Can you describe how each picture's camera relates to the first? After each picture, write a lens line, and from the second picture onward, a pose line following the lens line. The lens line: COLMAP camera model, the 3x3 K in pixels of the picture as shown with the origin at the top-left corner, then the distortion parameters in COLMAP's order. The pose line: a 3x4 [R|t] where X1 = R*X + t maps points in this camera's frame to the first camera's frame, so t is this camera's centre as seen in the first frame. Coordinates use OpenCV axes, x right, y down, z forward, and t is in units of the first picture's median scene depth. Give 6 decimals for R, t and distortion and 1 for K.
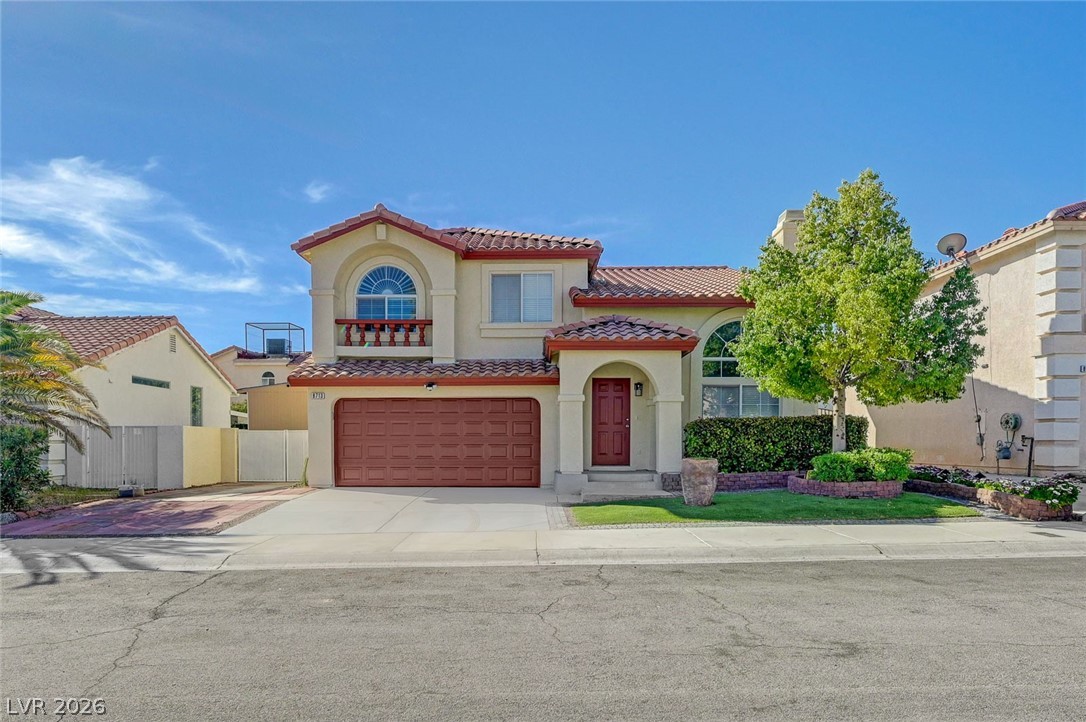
lens RADIAL K [[697.1, 0, 543.0], [0, 697.1, 435.4], [0, 0, 1]] dist [0.001307, -0.000924]
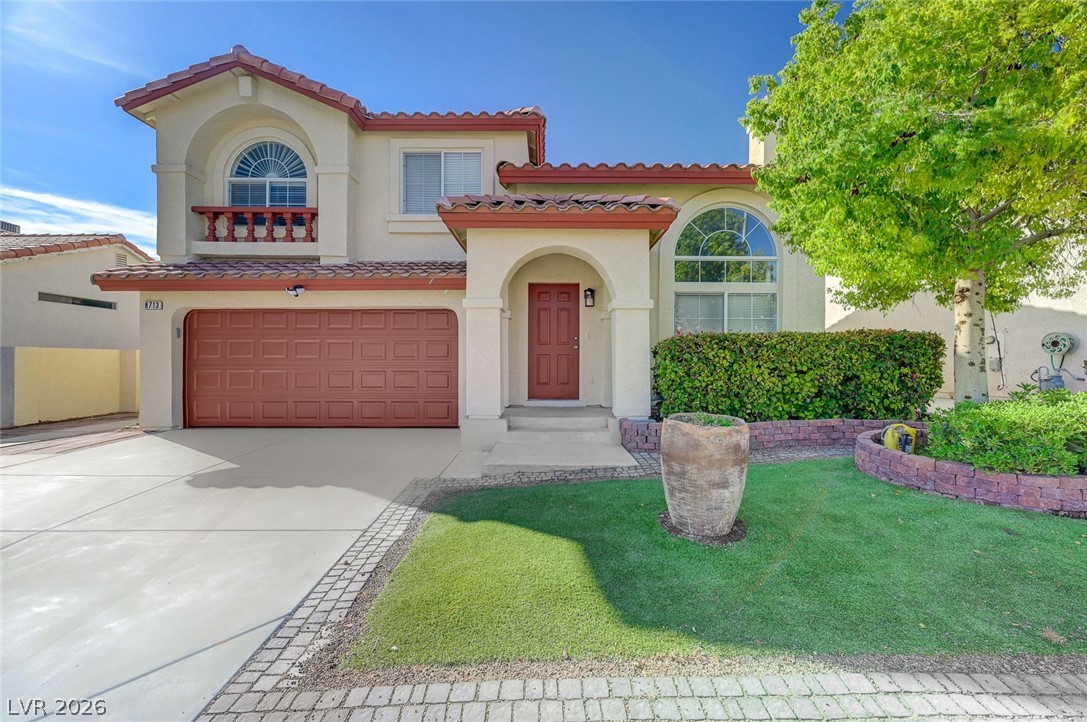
lens RADIAL K [[440.4, 0, 549.0], [0, 440.4, 353.9], [0, 0, 1]] dist [0.009325, -0.000091]
pose [[0.999999, 0.000388, 0.000962, 0.092090], [-0.000386, 0.999999, -0.001681, -0.004896], [-0.000963, 0.001681, 0.999998, 0.522710]]
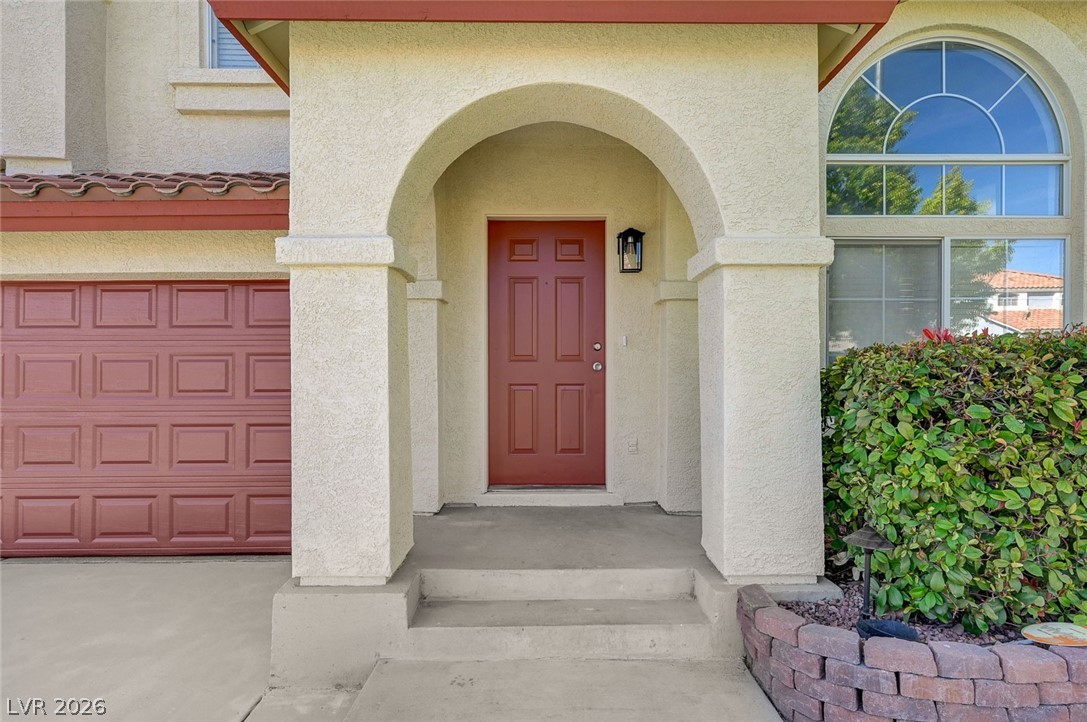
lens RADIAL K [[598.5, 0, 543.5], [0, 598.5, 361.0], [0, 0, 1]] dist [0.016809, 0.000451]
pose [[0.999995, -0.003109, 0.000373, 0.096280], [0.003108, 0.999995, 0.000992, -0.016212], [-0.000376, -0.000991, 0.999999, 0.720096]]
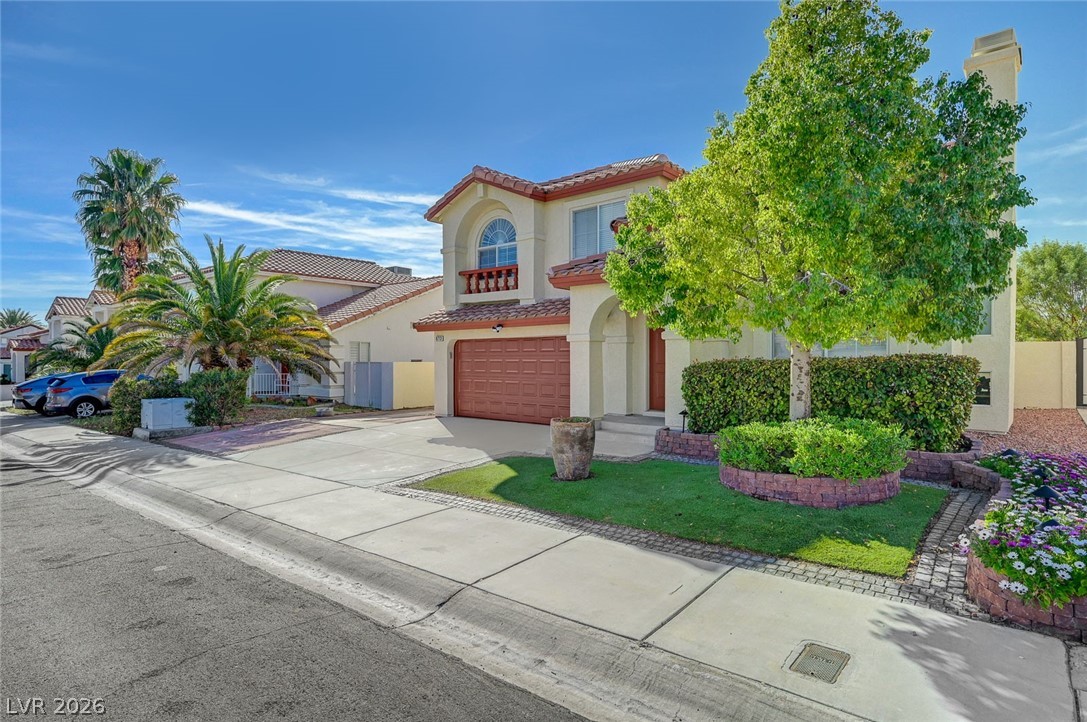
lens RADIAL K [[598.5, 0, 543.5], [0, 598.5, 361.0], [0, 0, 1]] dist [0.016809, 0.000451]
pose [[0.761641, 0.004164, -0.647986, 0.462123], [0.001943, 0.999960, 0.008709, -0.026781], [0.647996, -0.007892, 0.761603, 0.334642]]
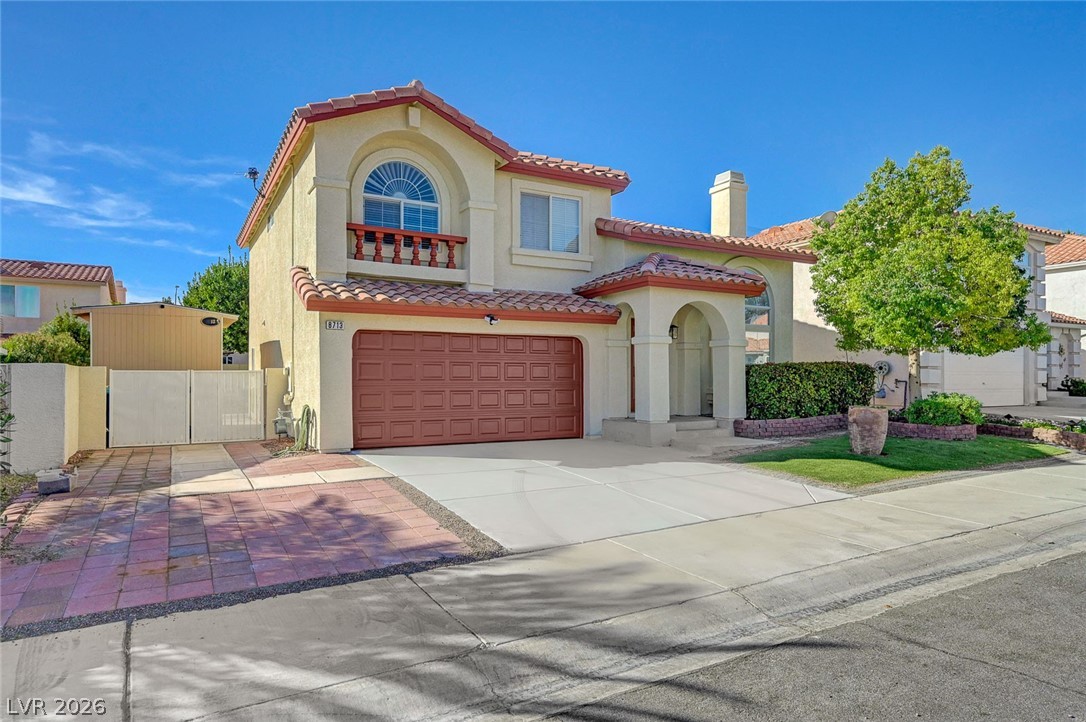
lens RADIAL K [[643.5, 0, 543.0], [0, 643.5, 361.0], [0, 0, 1]] dist [0.018704, 0.000364]
pose [[0.871294, 0.012600, 0.490600, -0.453799], [-0.006916, 0.999886, -0.013398, -0.012173], [-0.490713, 0.008280, 0.871282, 0.305639]]
